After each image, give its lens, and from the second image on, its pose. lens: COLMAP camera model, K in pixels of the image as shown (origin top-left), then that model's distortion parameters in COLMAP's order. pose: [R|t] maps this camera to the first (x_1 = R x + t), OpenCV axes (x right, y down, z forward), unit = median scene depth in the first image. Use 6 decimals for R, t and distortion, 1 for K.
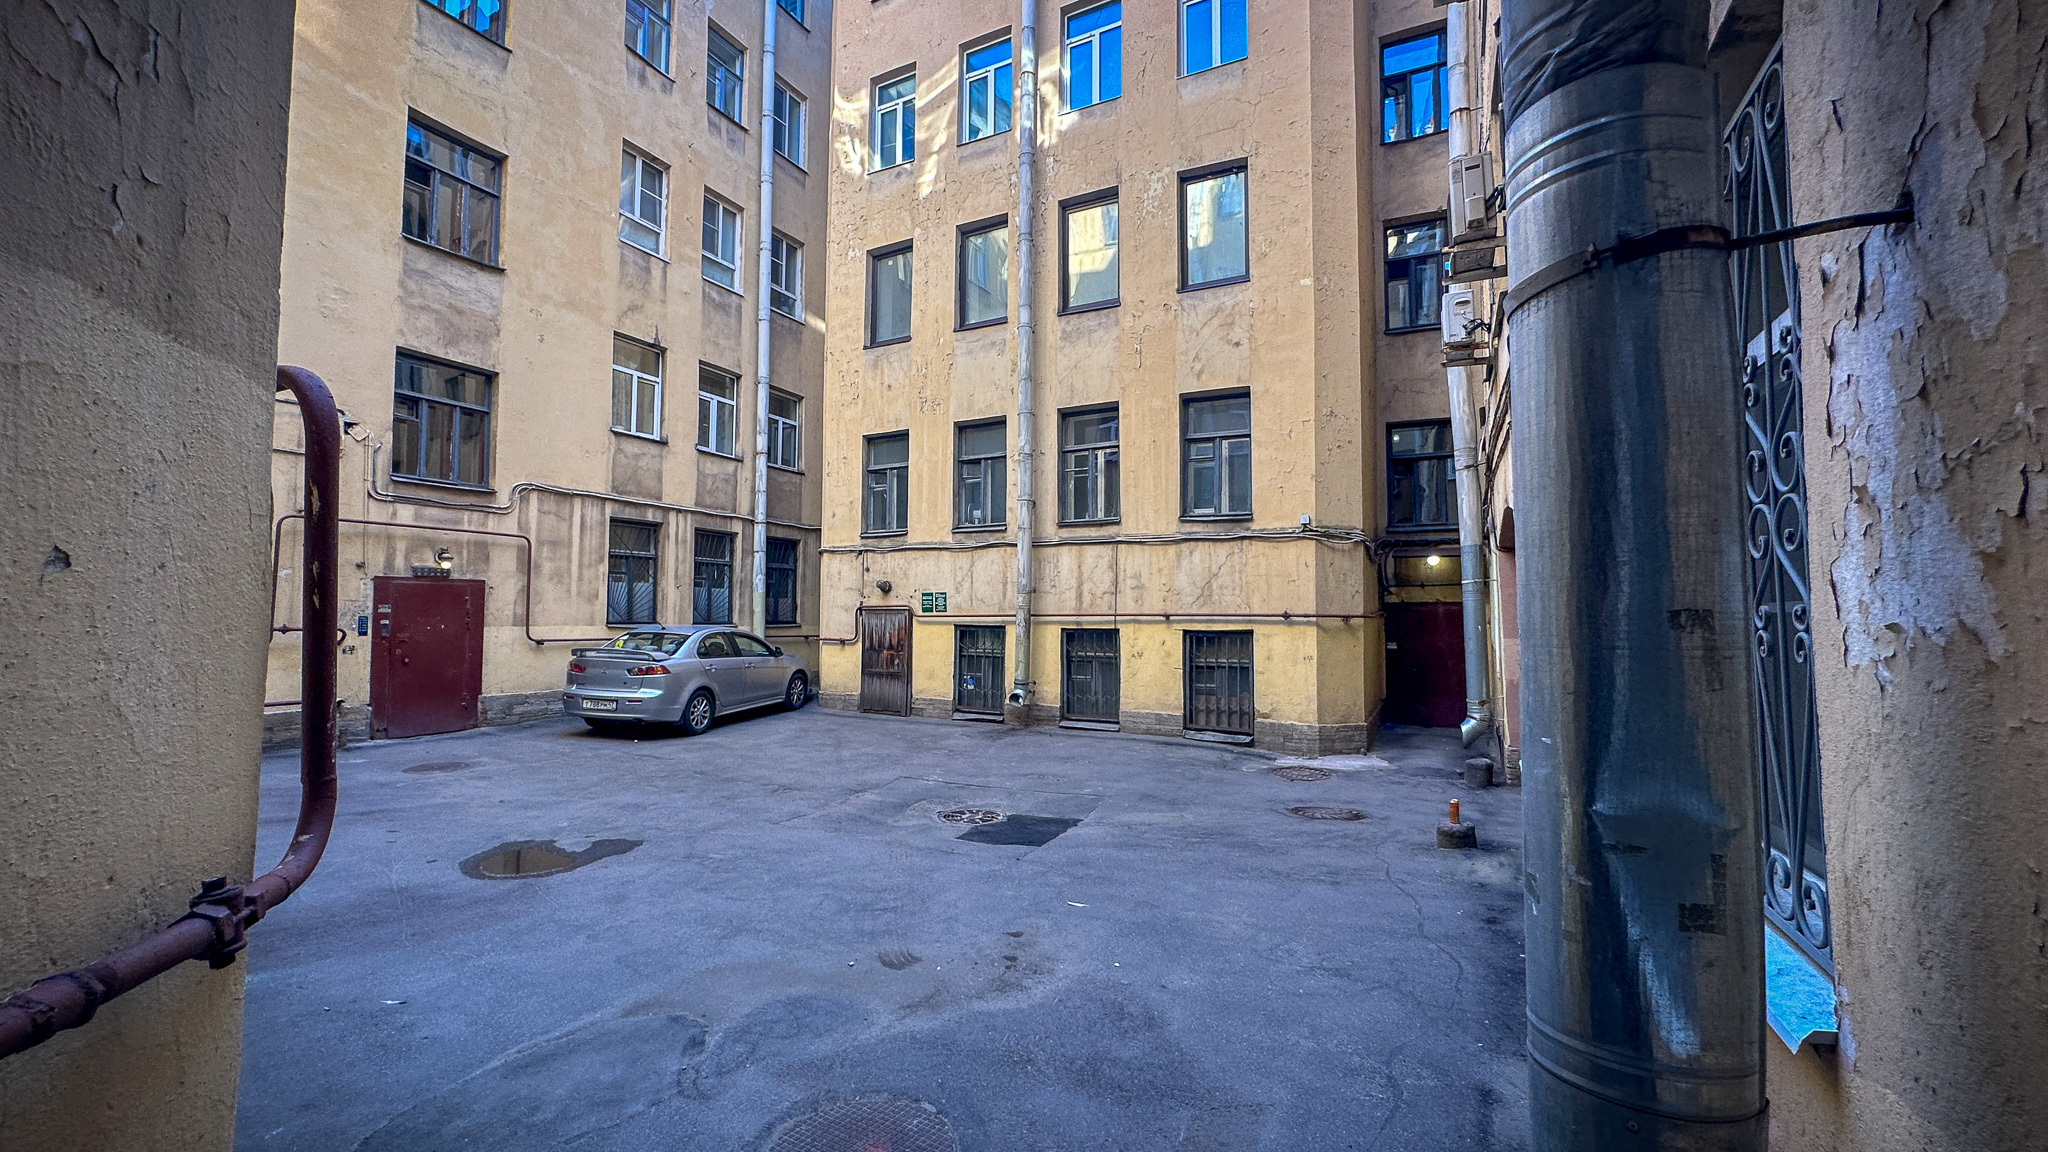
lens RADIAL K [[898.0, 0, 1024.0], [0, 898.0, 576.0], [0, 0, 1]] dist [-0.001970, -0.000380]
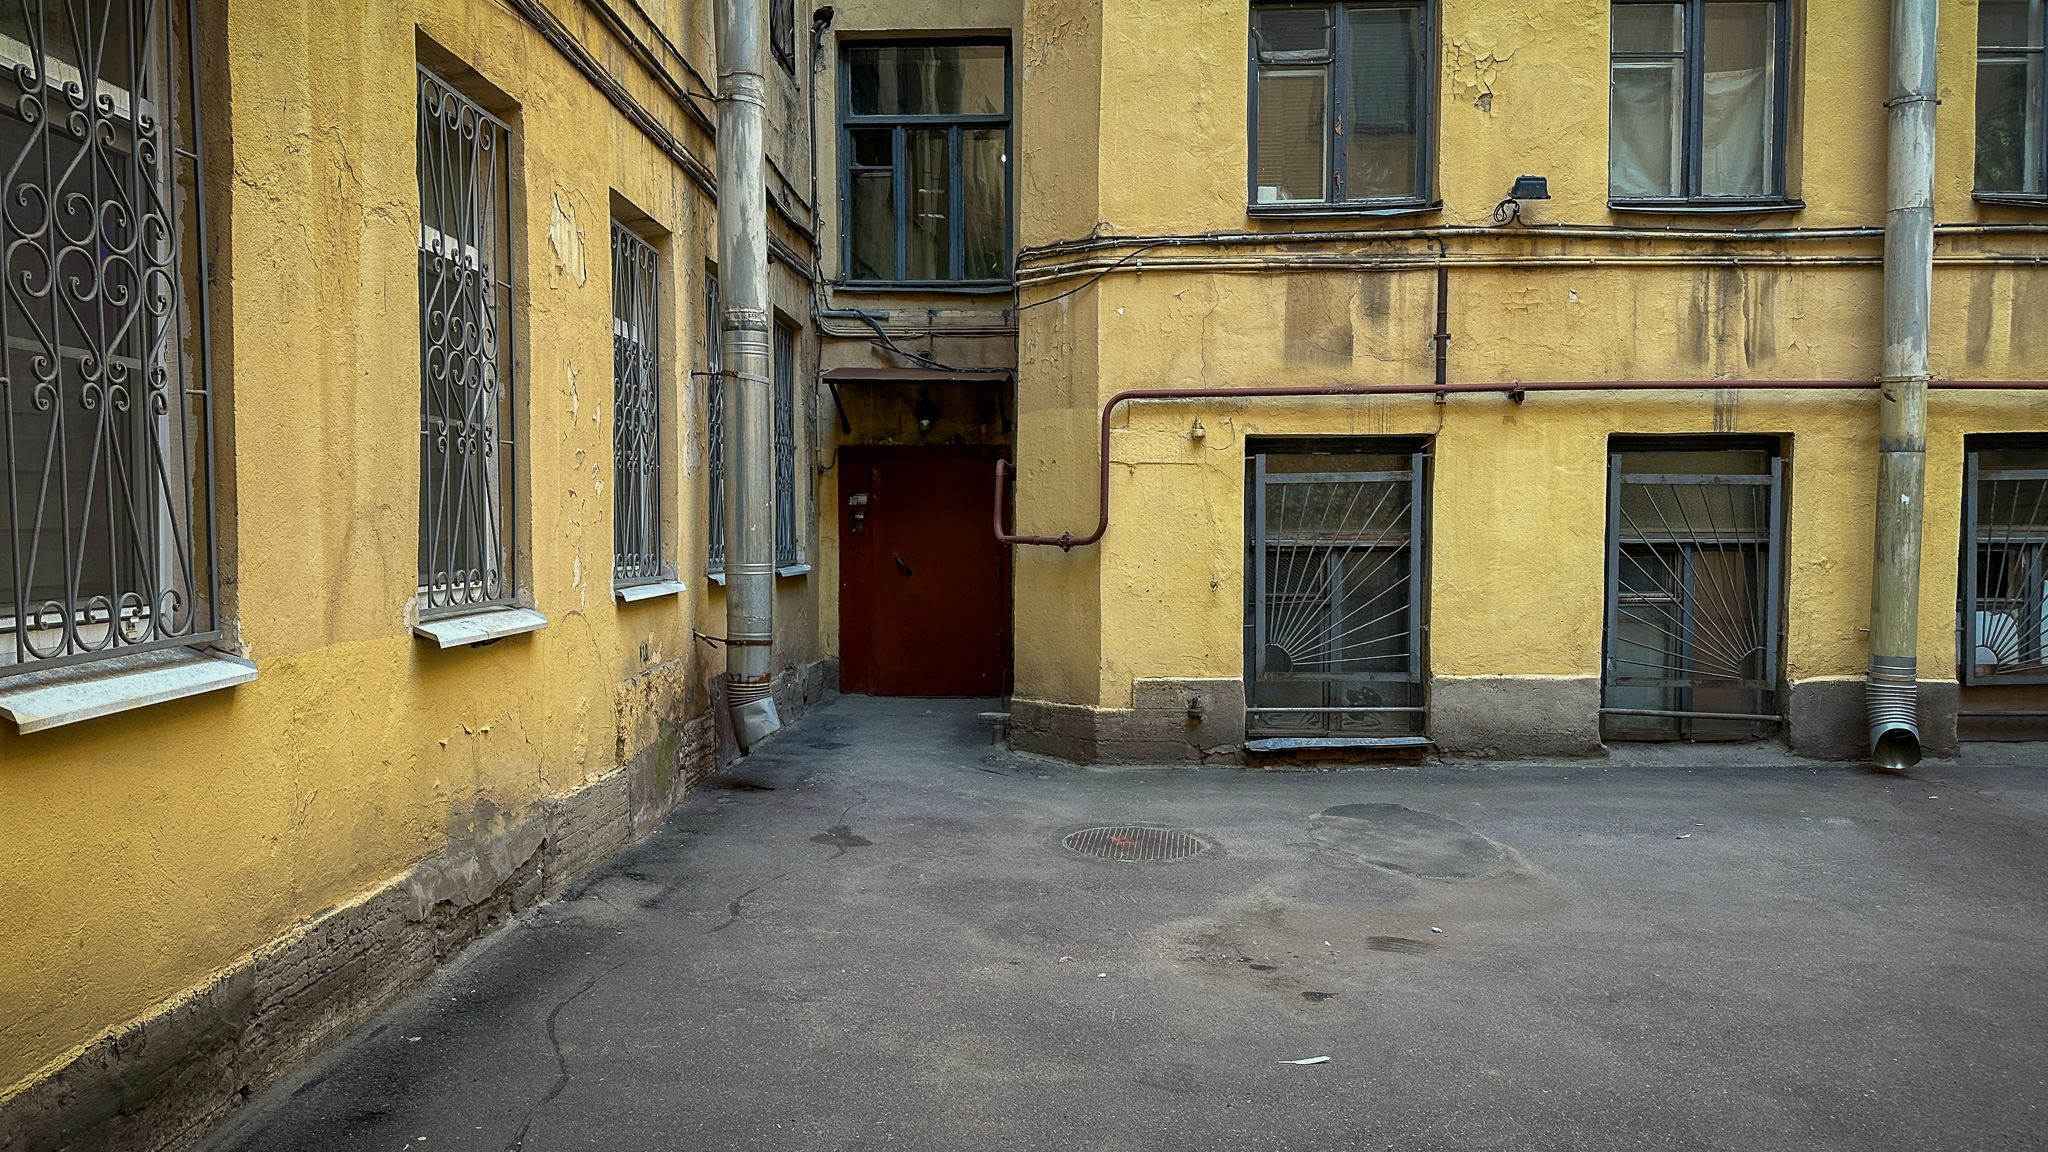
lens RADIAL K [[1540.5, 0, 1024.0], [0, 1540.5, 576.0], [0, 0, 1]] dist [0.061526, -0.118418]
pose [[-0.915744, 0.006322, -0.401713, 0.611555], [0.013646, 0.999789, -0.015374, 0.173184], [0.401531, -0.019560, -0.915637, 2.054223]]
